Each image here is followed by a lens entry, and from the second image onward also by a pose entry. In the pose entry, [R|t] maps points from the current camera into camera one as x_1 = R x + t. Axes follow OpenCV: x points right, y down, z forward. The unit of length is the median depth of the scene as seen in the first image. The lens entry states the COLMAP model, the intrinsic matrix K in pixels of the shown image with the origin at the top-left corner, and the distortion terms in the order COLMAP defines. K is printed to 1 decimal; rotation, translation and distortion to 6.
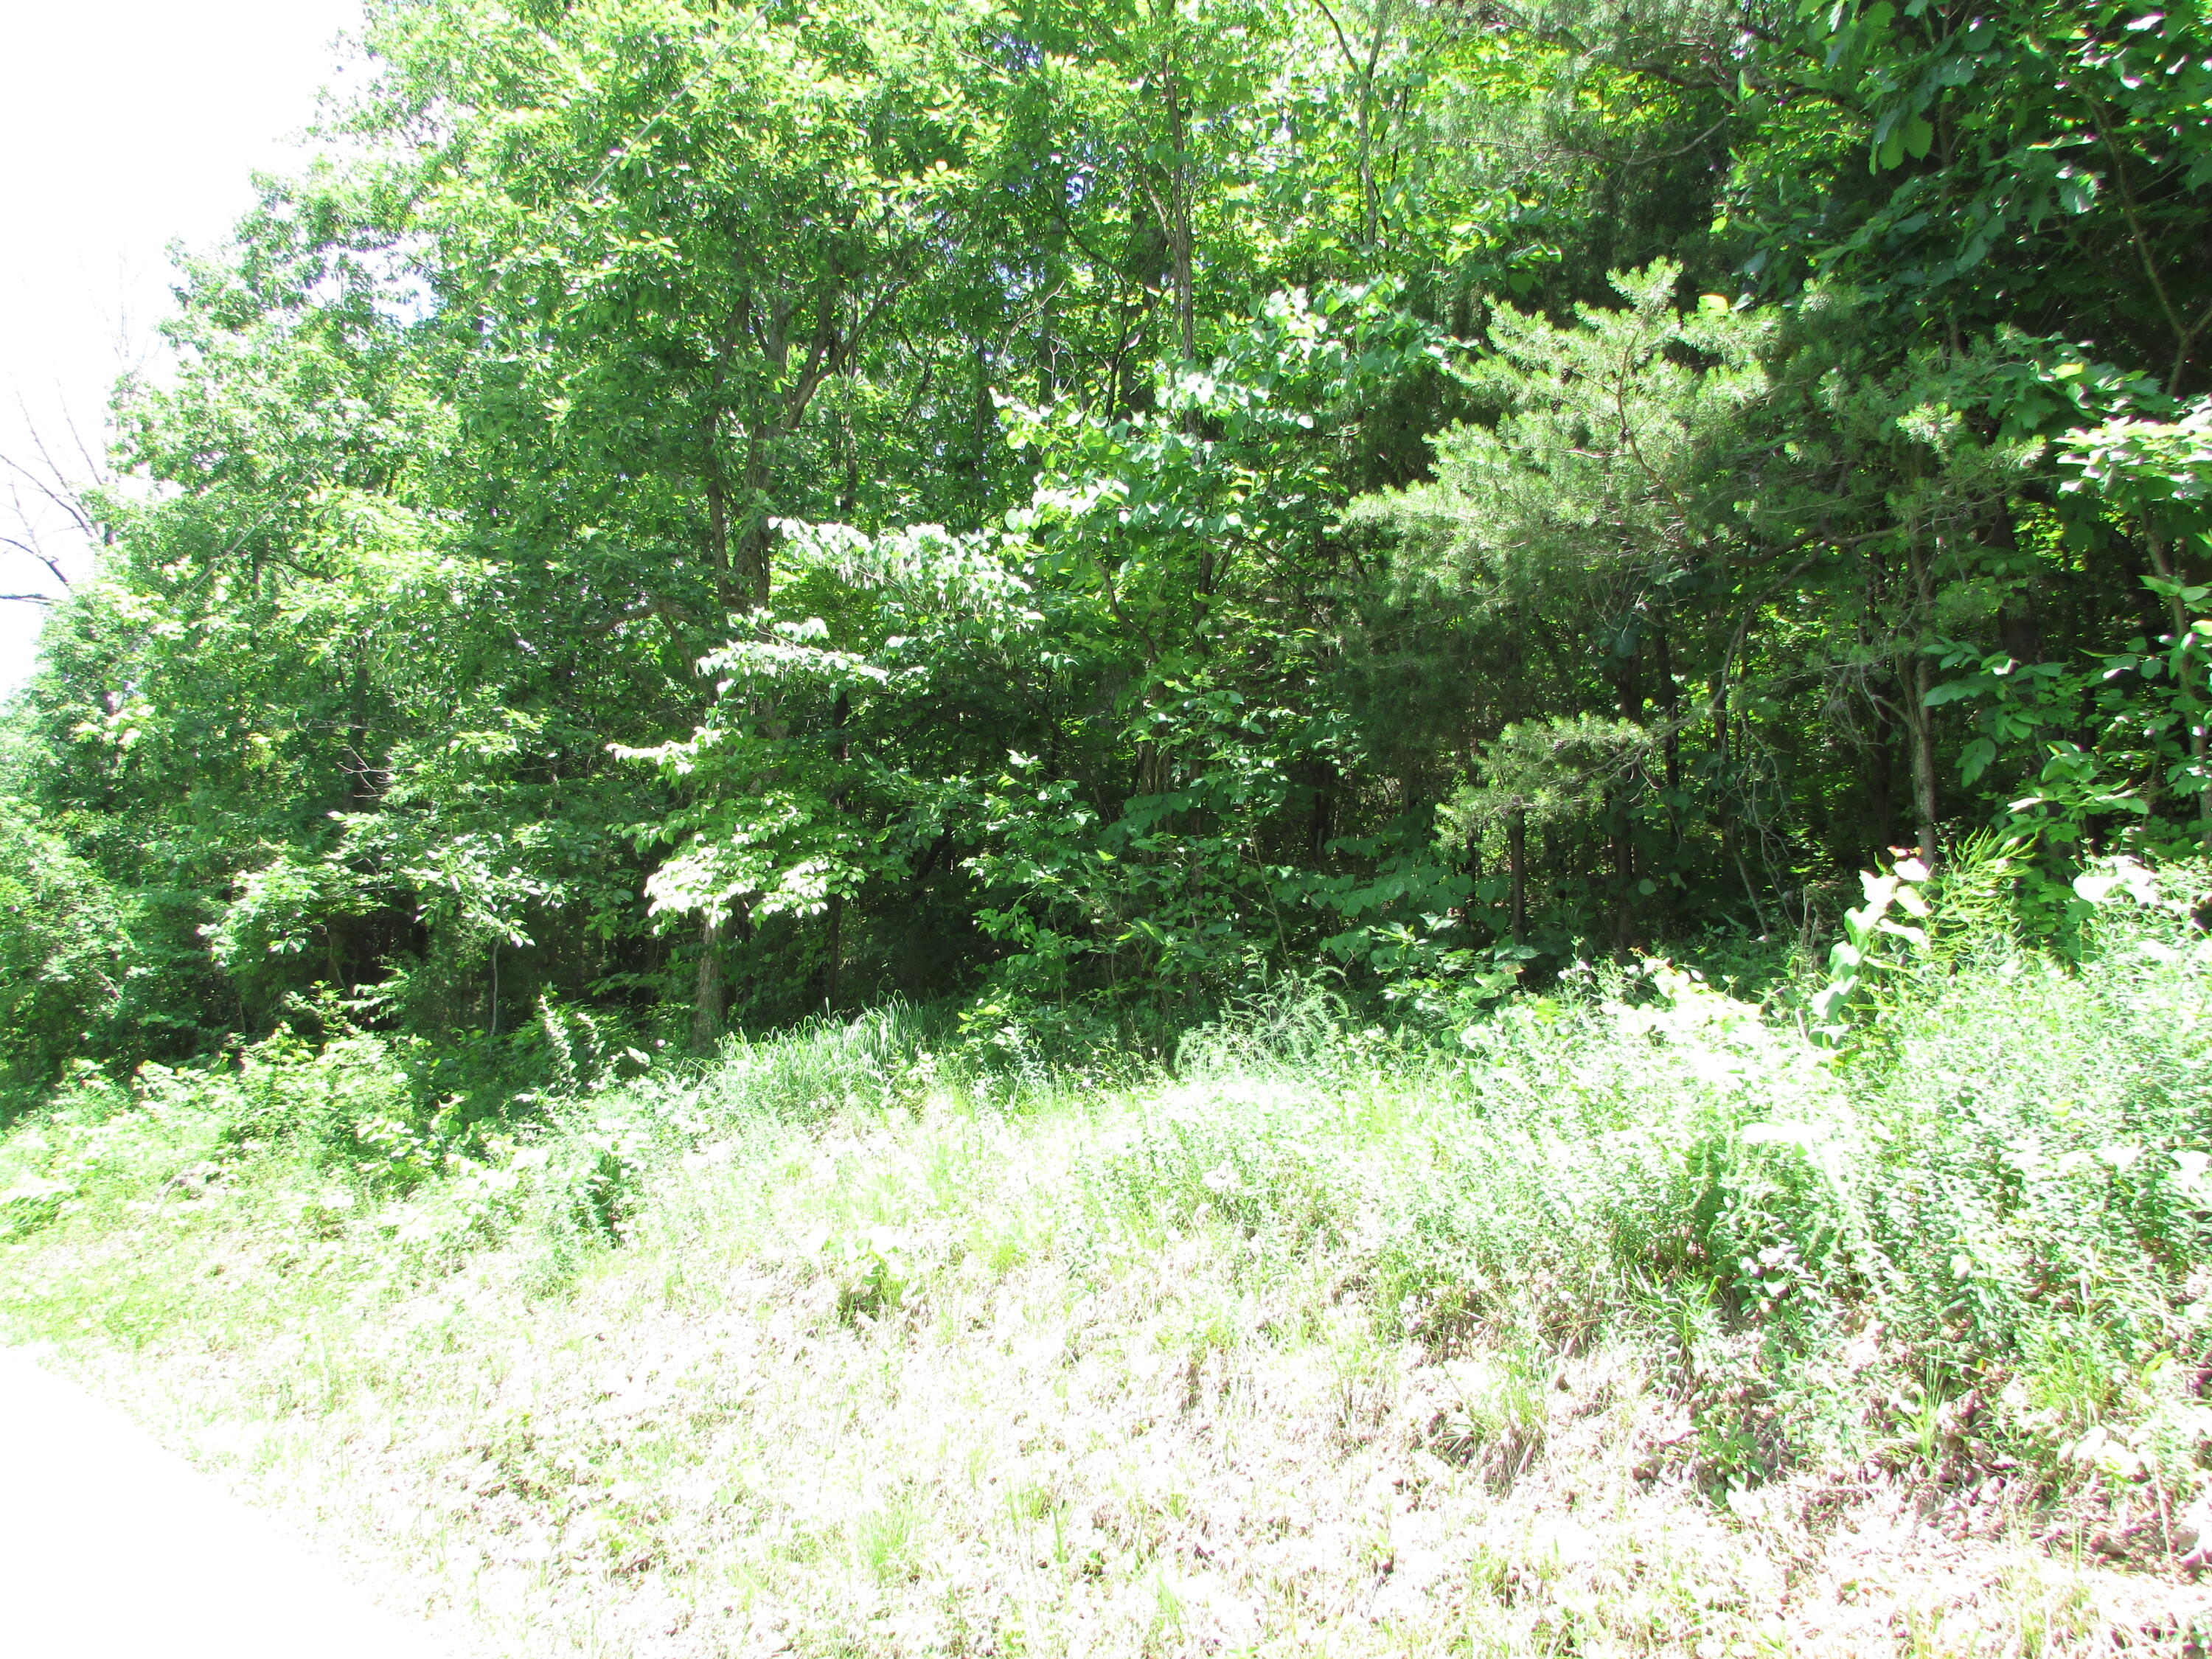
lens RADIAL K [[1602.1, 0, 1101.6], [0, 1602.1, 807.3], [0, 0, 1]] dist [-0.004303, -0.007095]
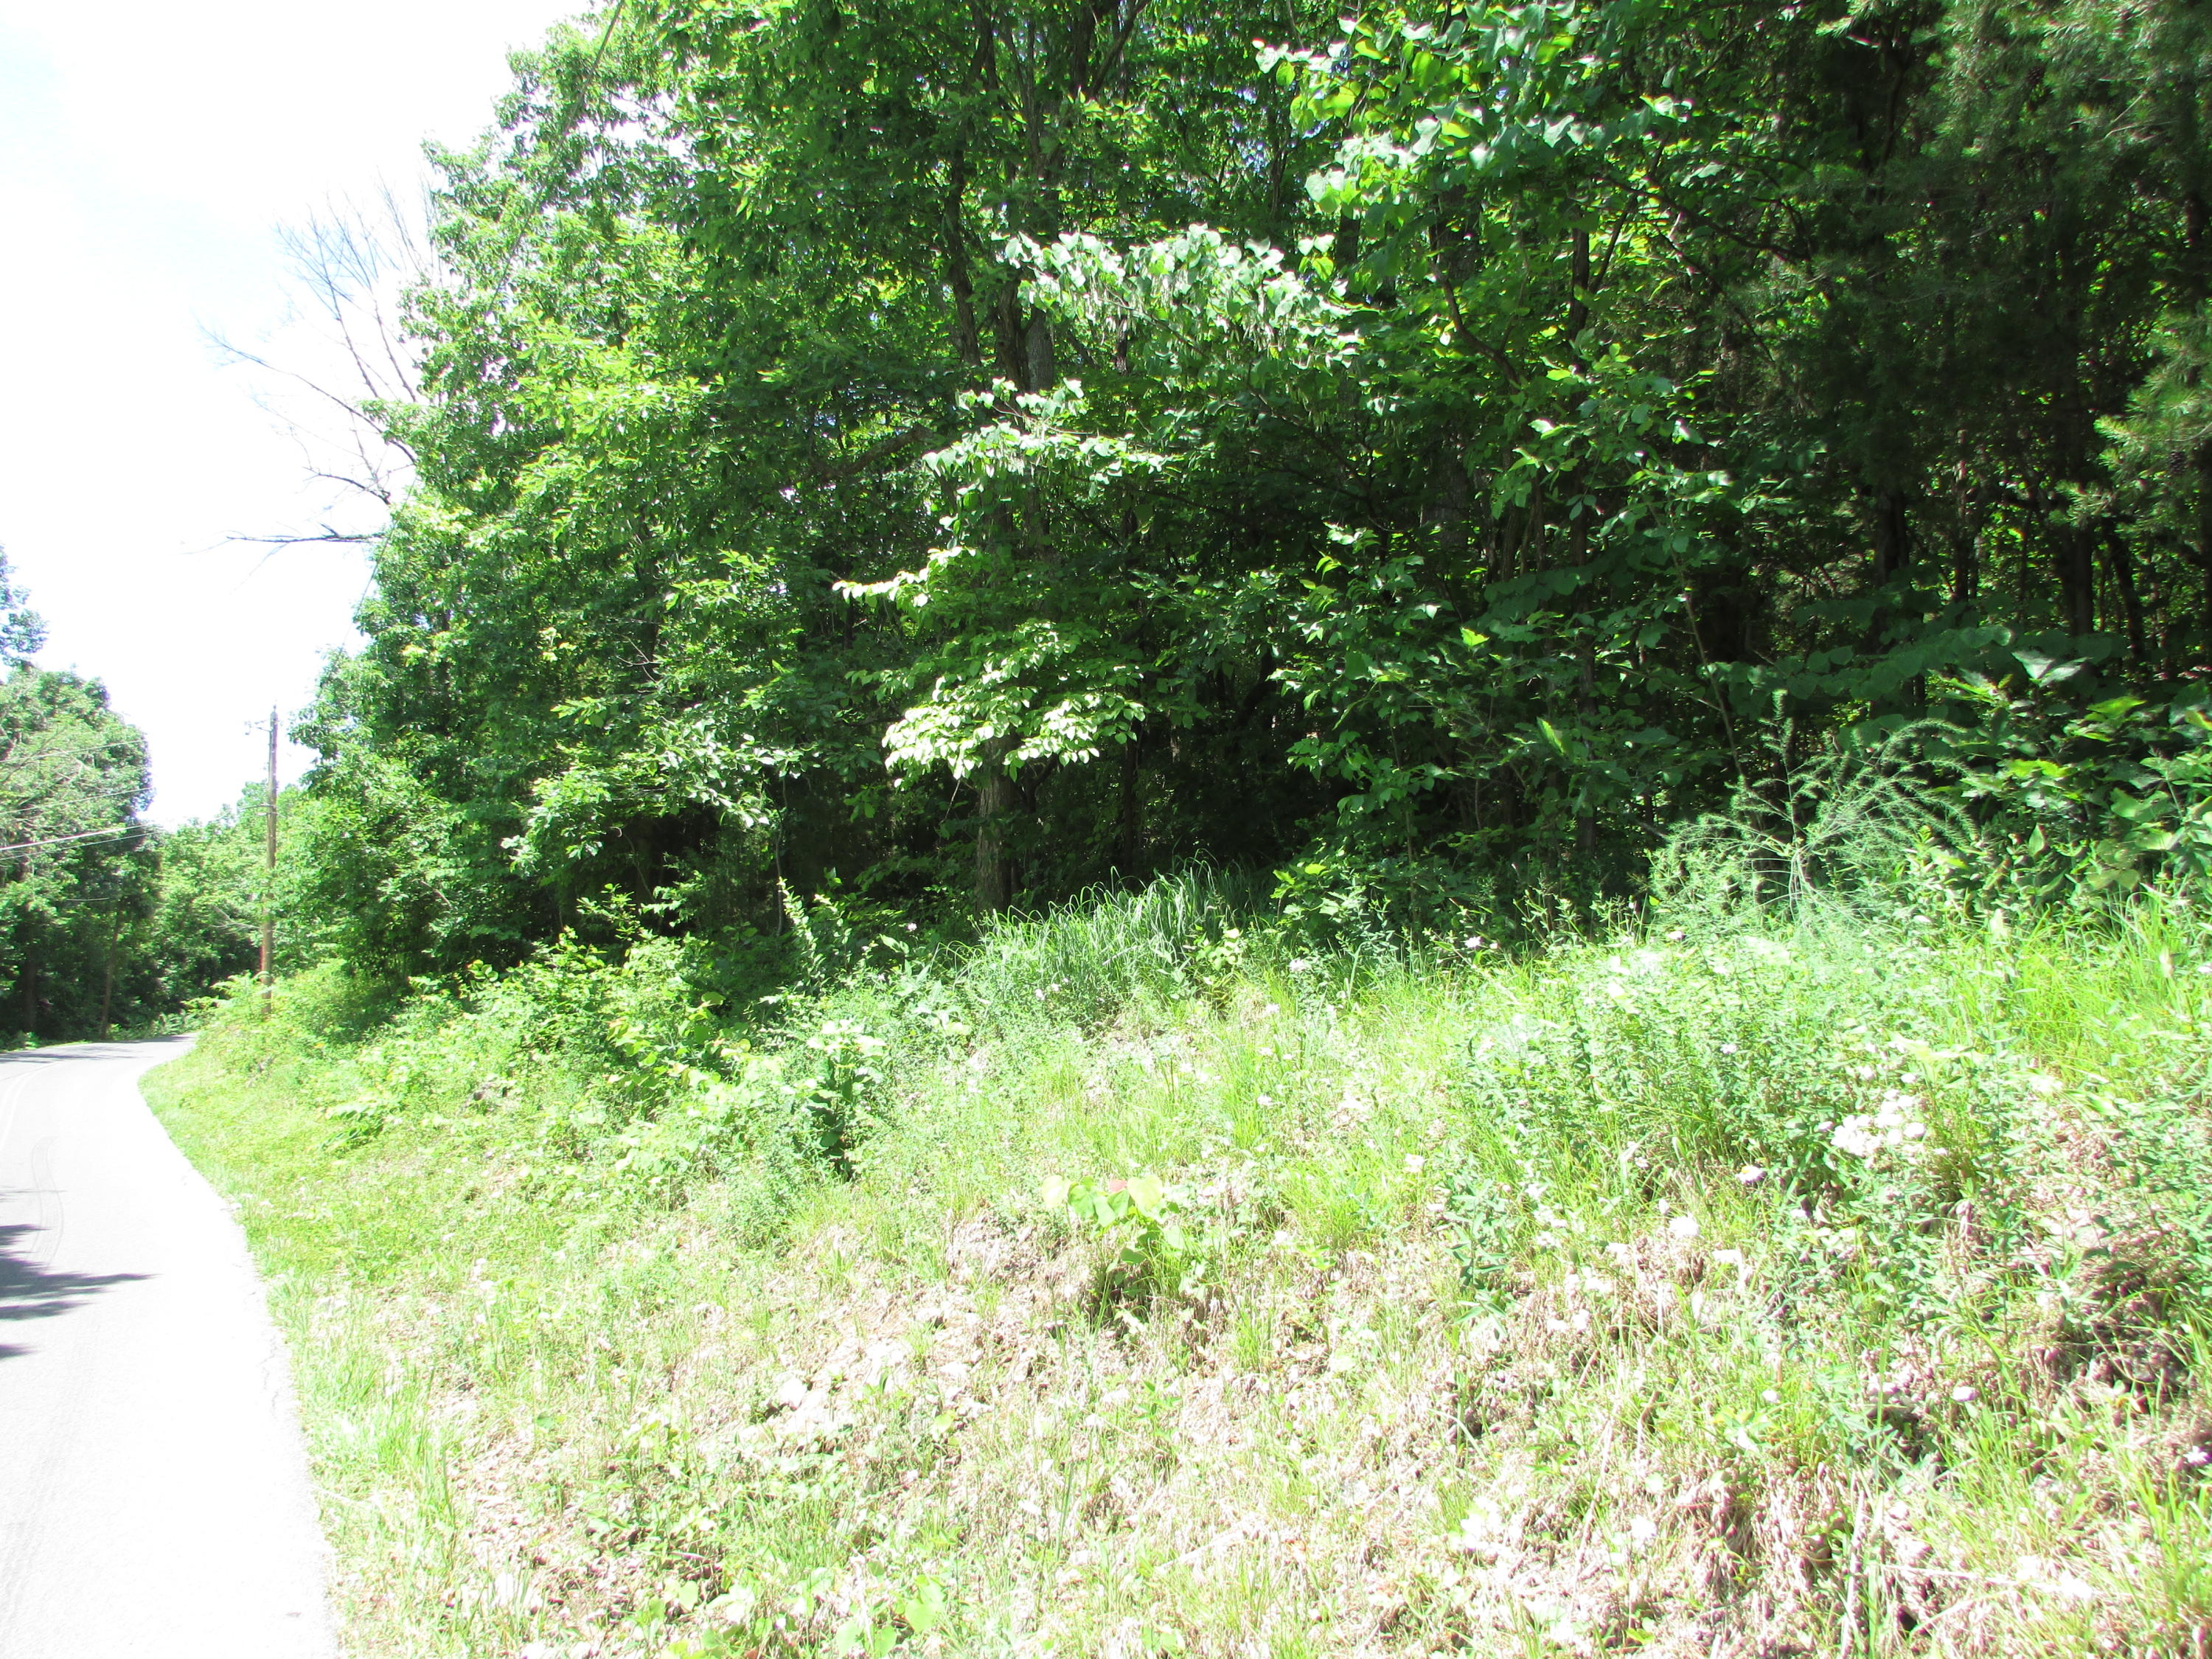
lens RADIAL K [[1605.9, 0, 1041.0], [0, 1605.9, 782.9], [0, 0, 1]] dist [-0.007791, -0.004563]
pose [[0.968558, -0.051079, -0.243488, -0.007986], [0.061798, 0.997418, 0.036587, 0.047933], [0.240991, -0.050483, 0.969214, 0.228250]]
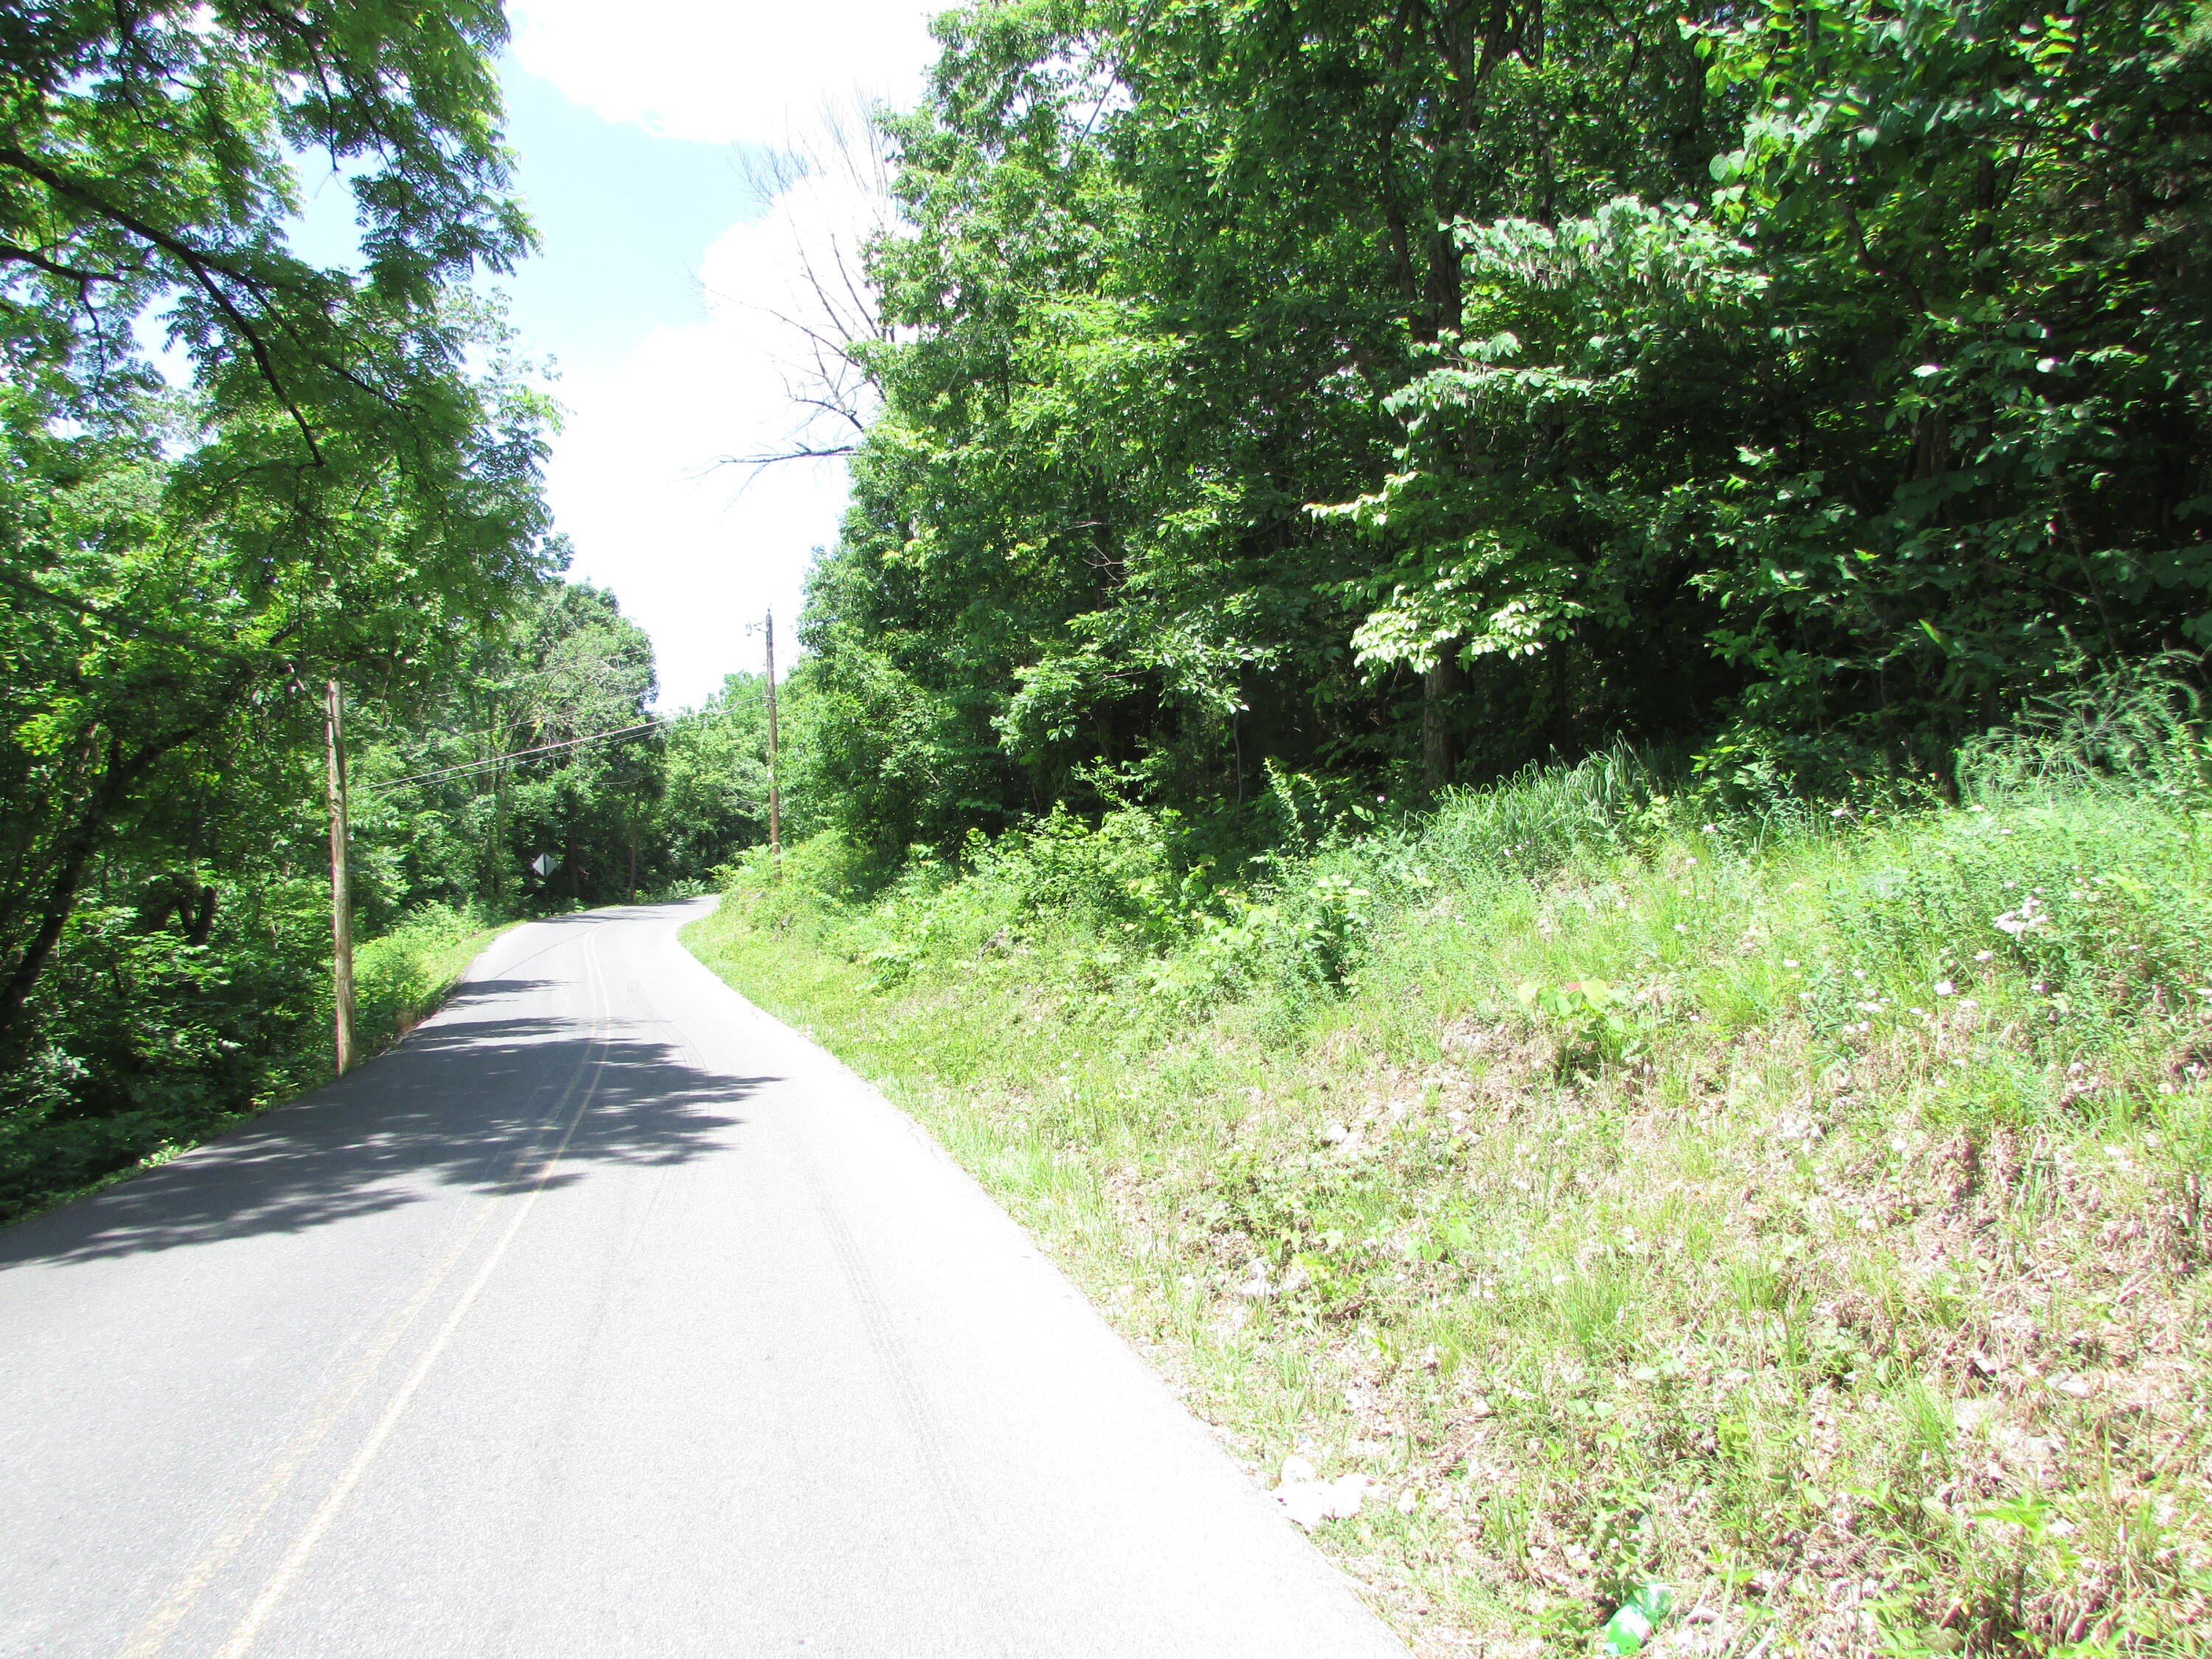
lens RADIAL K [[1602.1, 0, 1101.6], [0, 1602.1, 807.3], [0, 0, 1]] dist [-0.004303, -0.007095]
pose [[0.890989, -0.045608, -0.451728, 0.017432], [0.110831, 0.986691, 0.118983, 0.015634], [0.440289, -0.156078, 0.884186, 0.053074]]
